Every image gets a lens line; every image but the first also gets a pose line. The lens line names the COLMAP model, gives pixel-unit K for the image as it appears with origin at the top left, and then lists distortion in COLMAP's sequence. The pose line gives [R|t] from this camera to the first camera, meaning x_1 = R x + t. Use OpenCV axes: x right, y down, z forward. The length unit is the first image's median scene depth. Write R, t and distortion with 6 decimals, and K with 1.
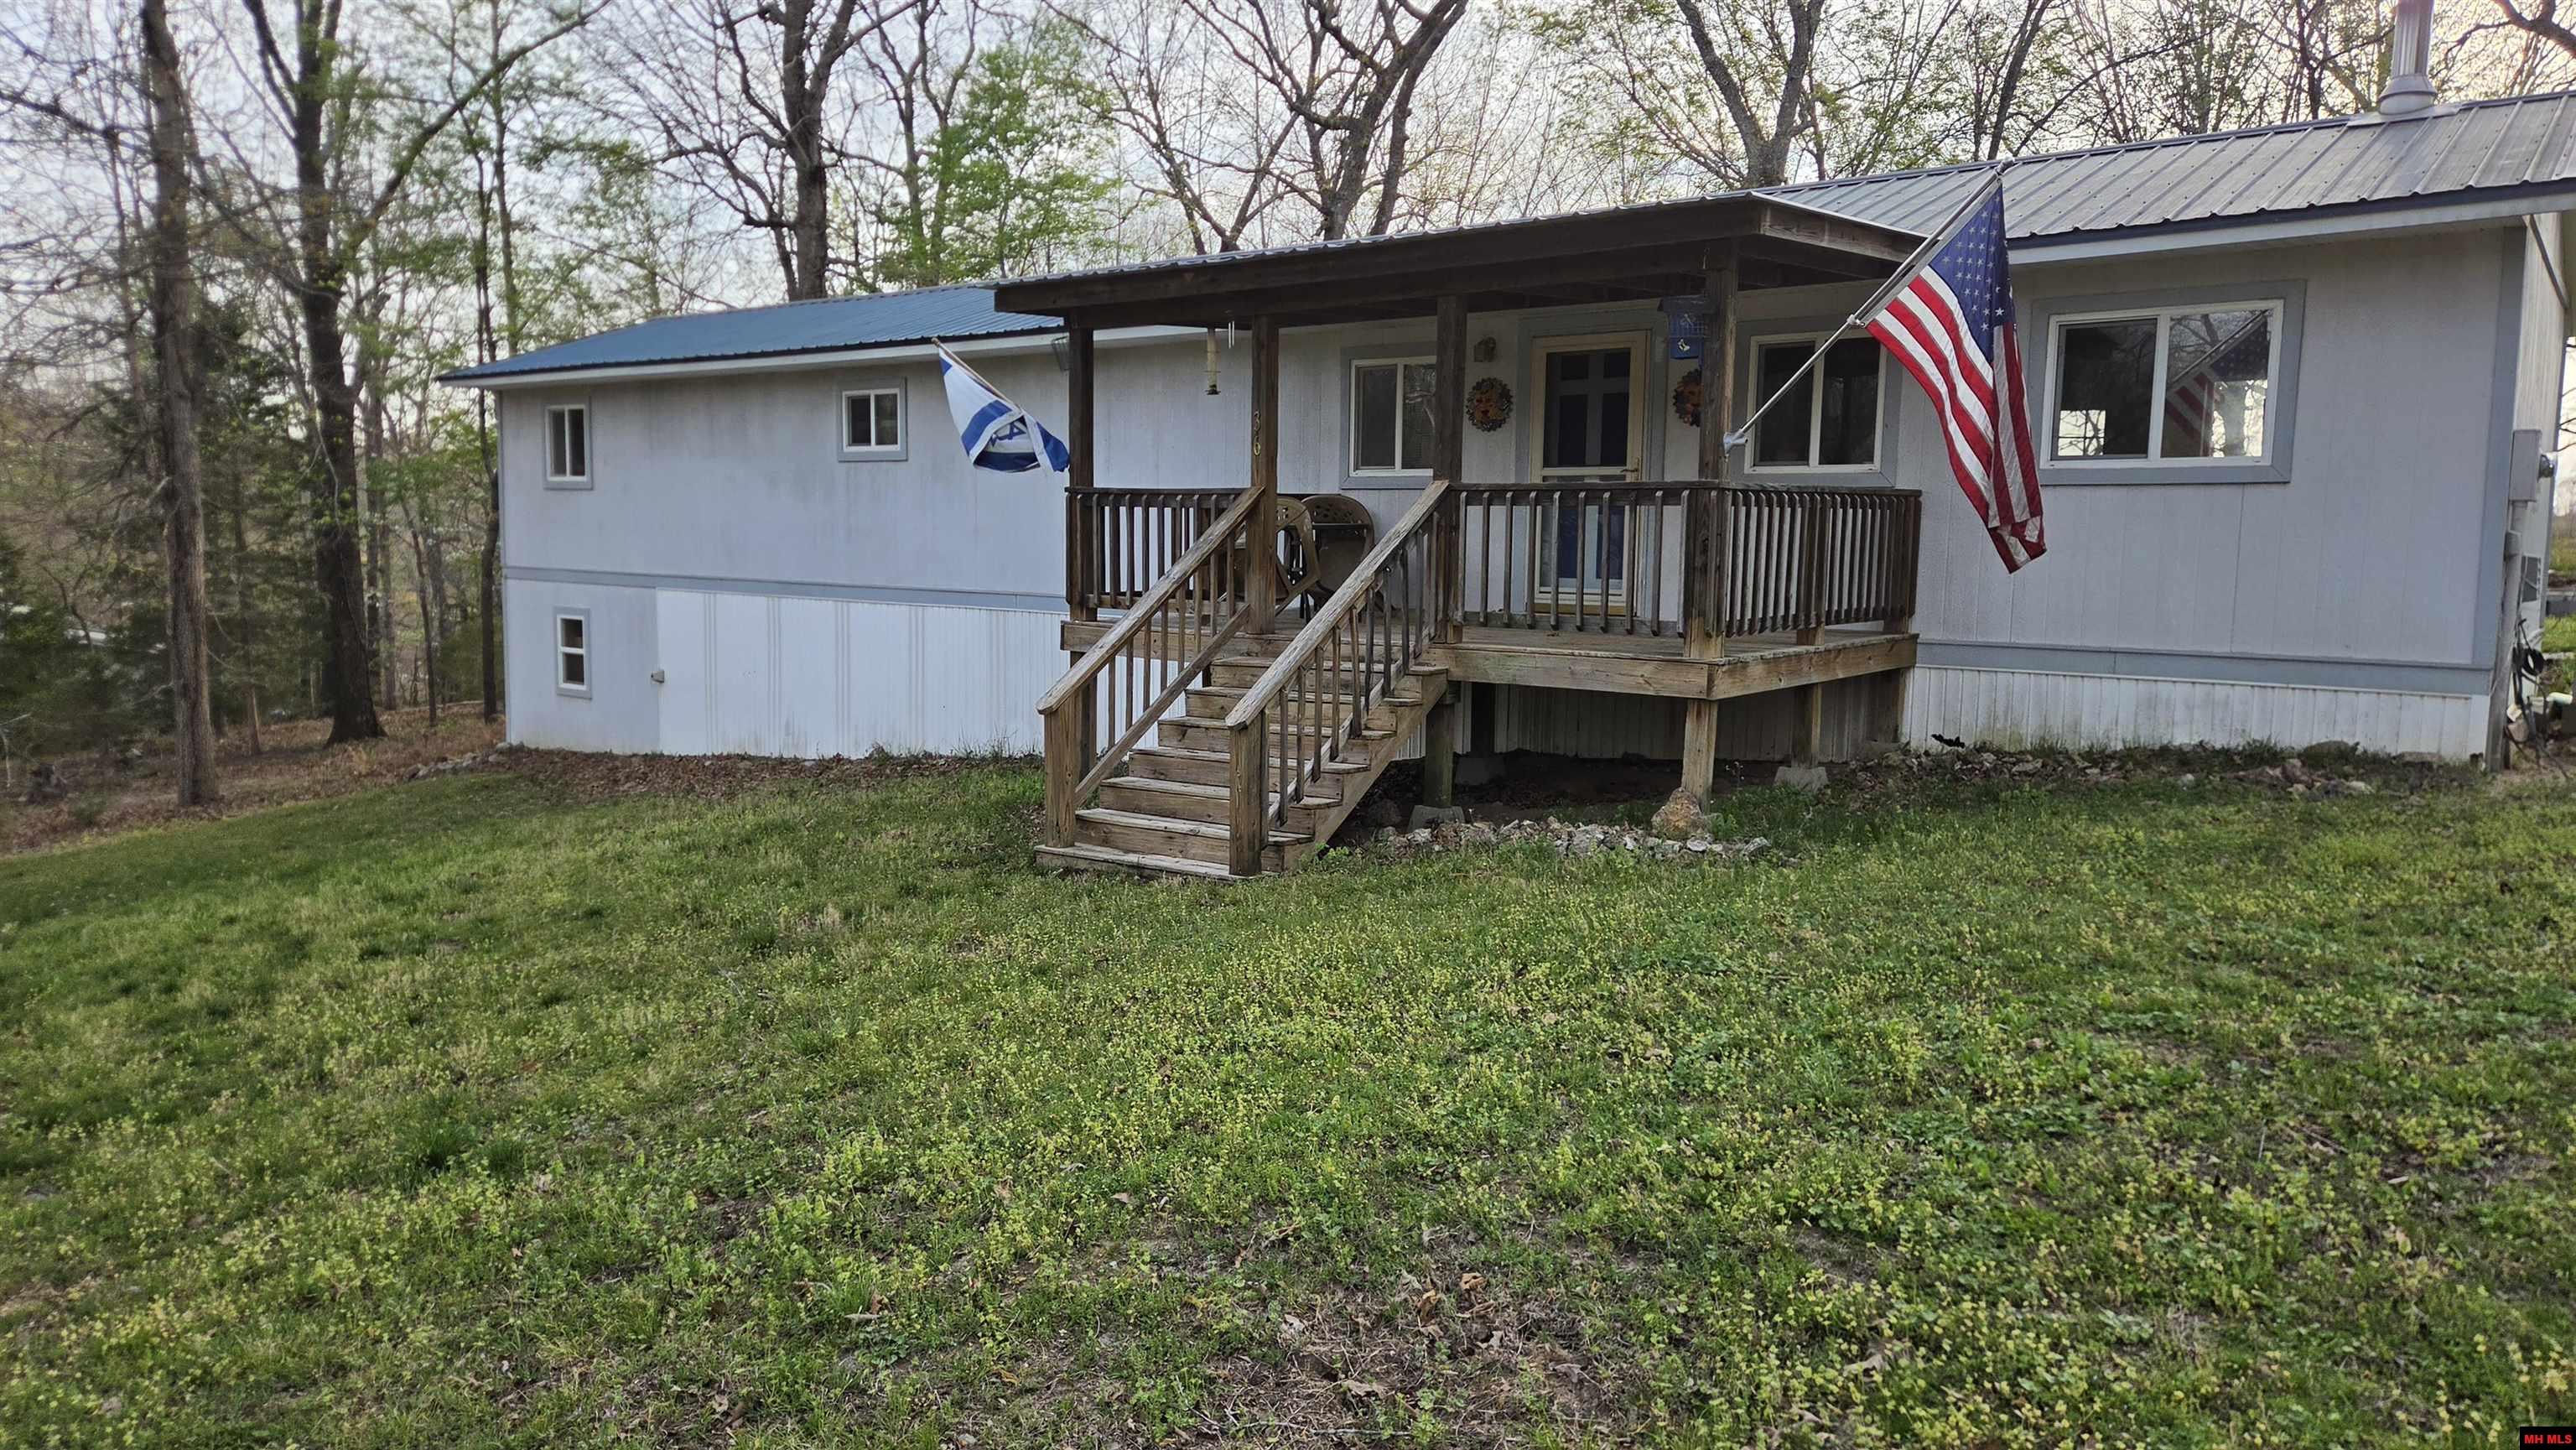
lens RADIAL K [[1740.4, 0, 1269.1], [0, 1740.4, 719.2], [0, 0, 1]] dist [0.112567, -0.122710]
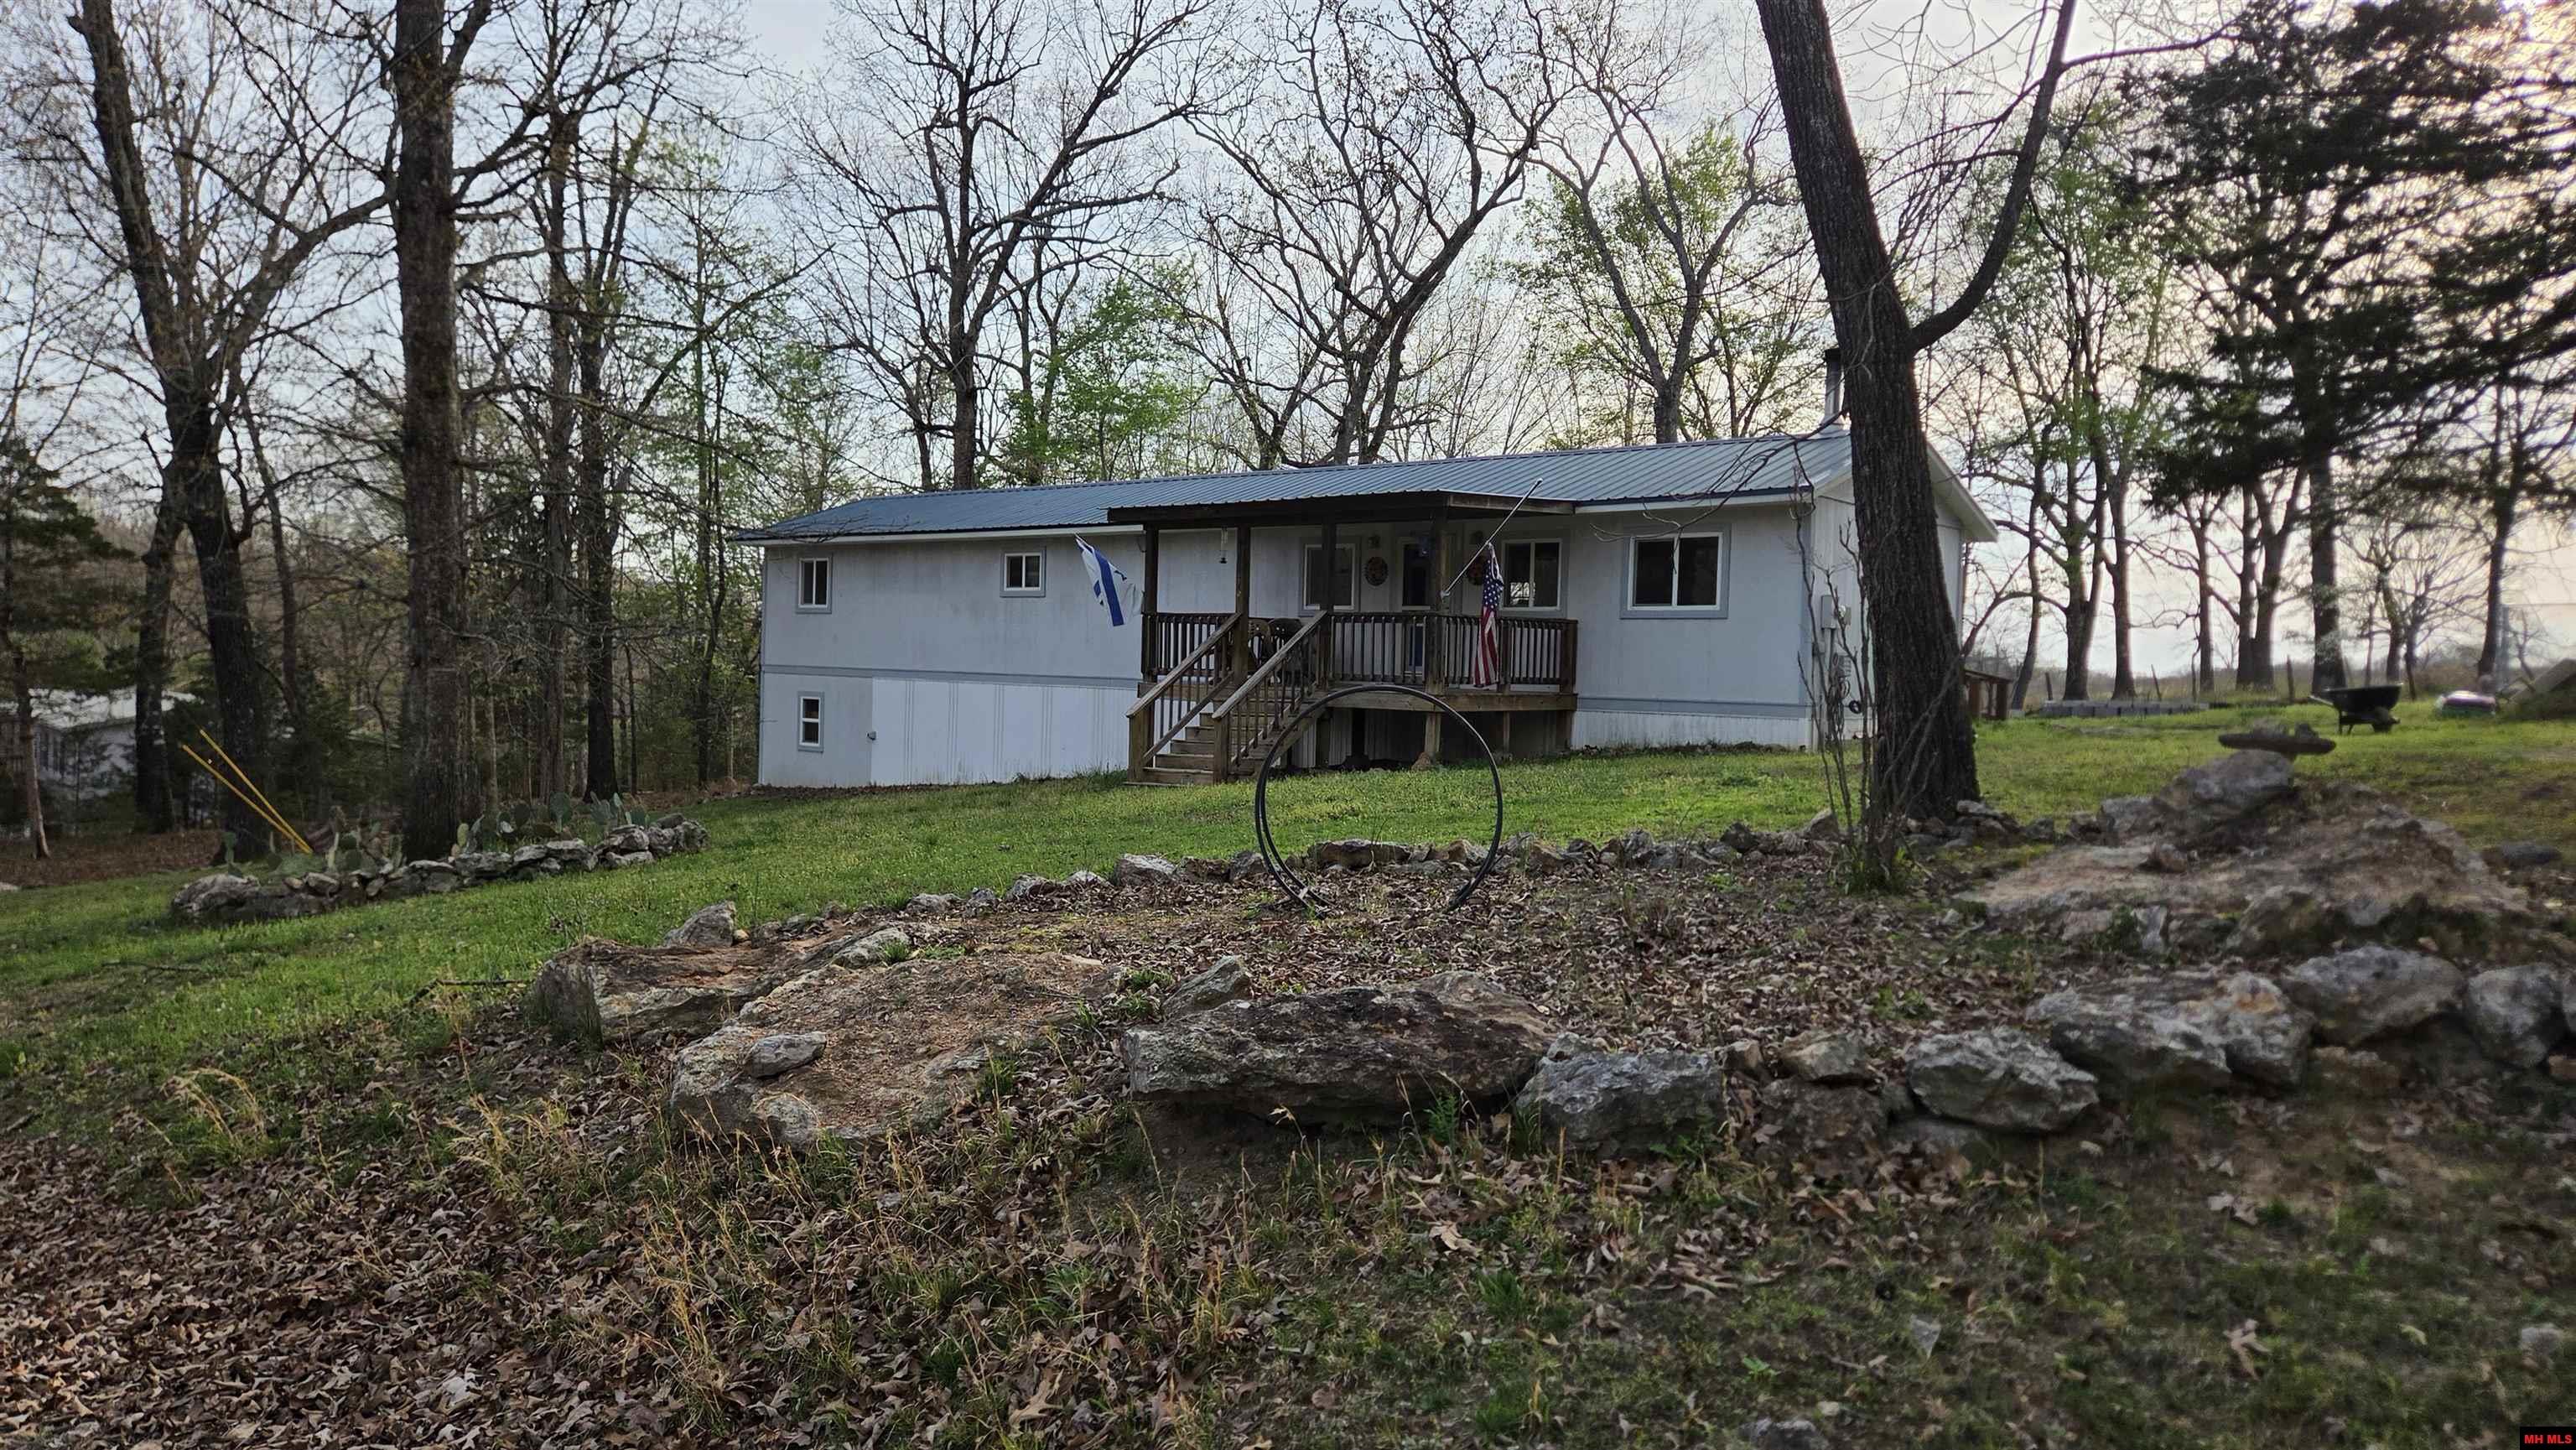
lens RADIAL K [[1740.4, 0, 1269.1], [0, 1740.4, 719.2], [0, 0, 1]] dist [0.112567, -0.122710]
pose [[0.999014, 0.017455, -0.040811, 0.099648], [-0.020635, 0.996673, -0.078843, 0.129125], [0.039299, 0.079607, 0.996051, -0.862260]]
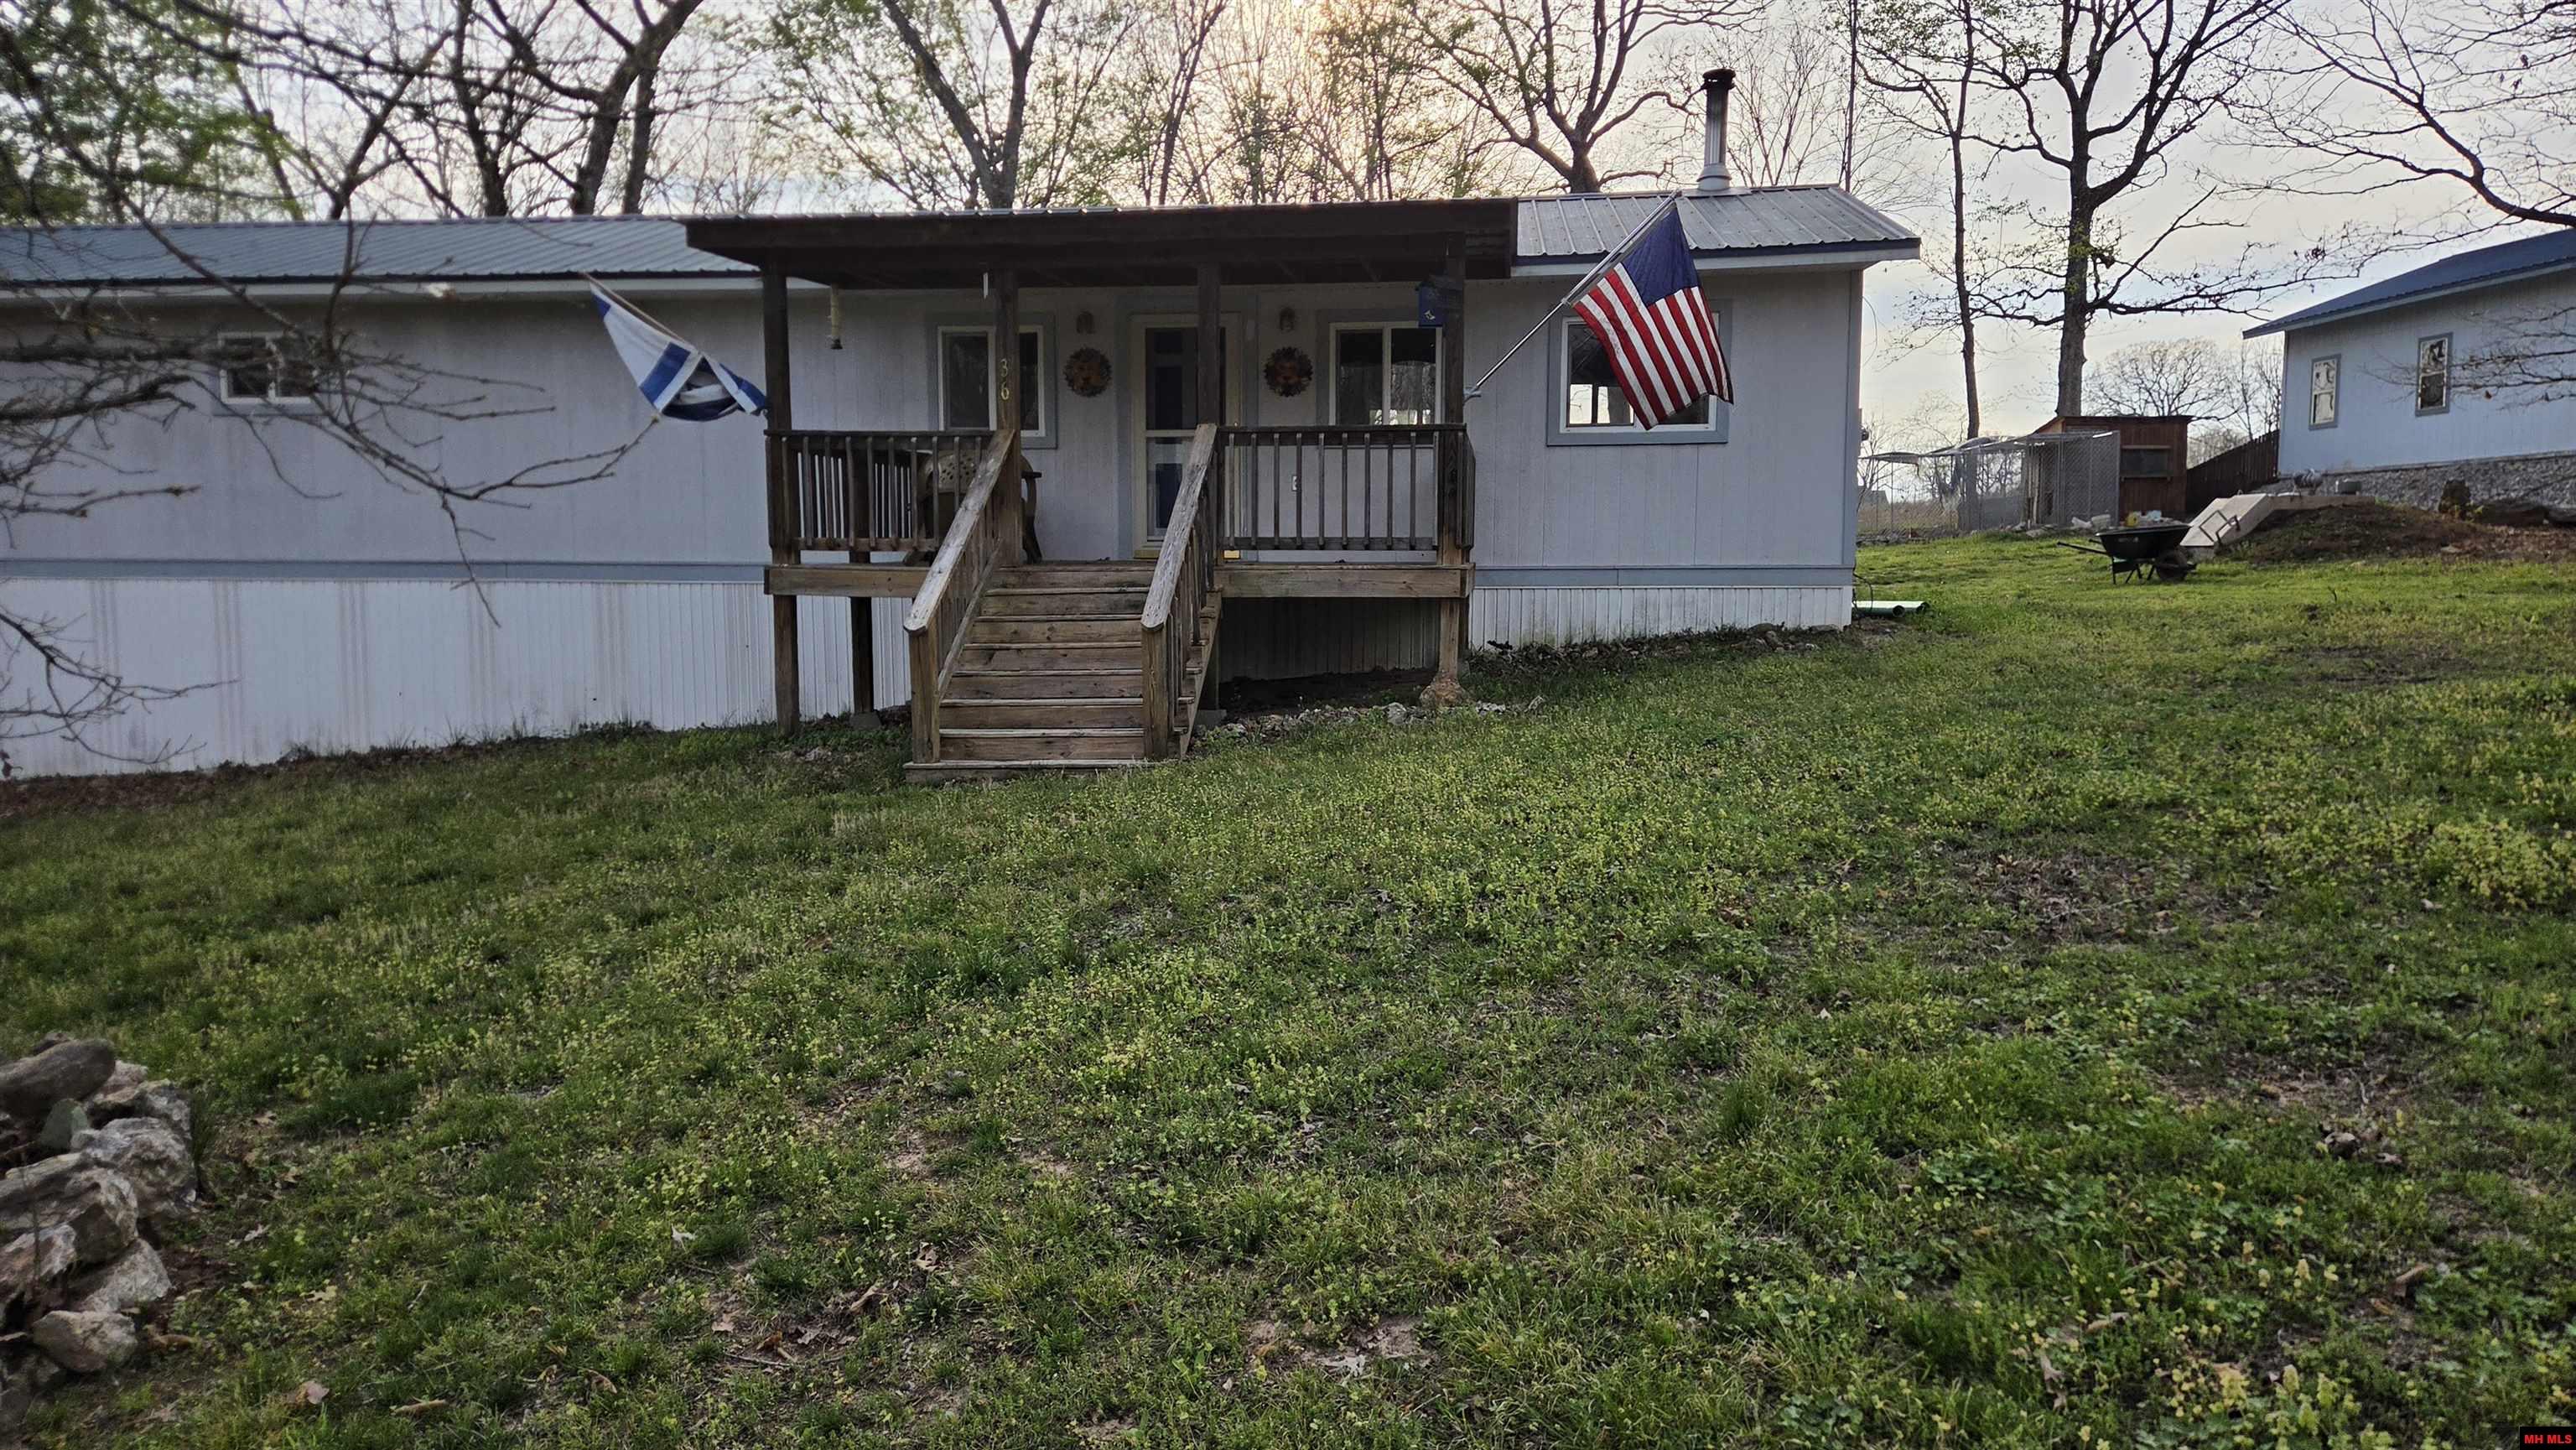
lens RADIAL K [[1740.4, 0, 1269.1], [0, 1740.4, 719.2], [0, 0, 1]] dist [0.112567, -0.122710]
pose [[0.859471, -0.061134, 0.507516, -0.381312], [0.067743, 0.997688, 0.005455, 0.044817], [-0.506676, 0.029692, 0.861625, -0.011386]]
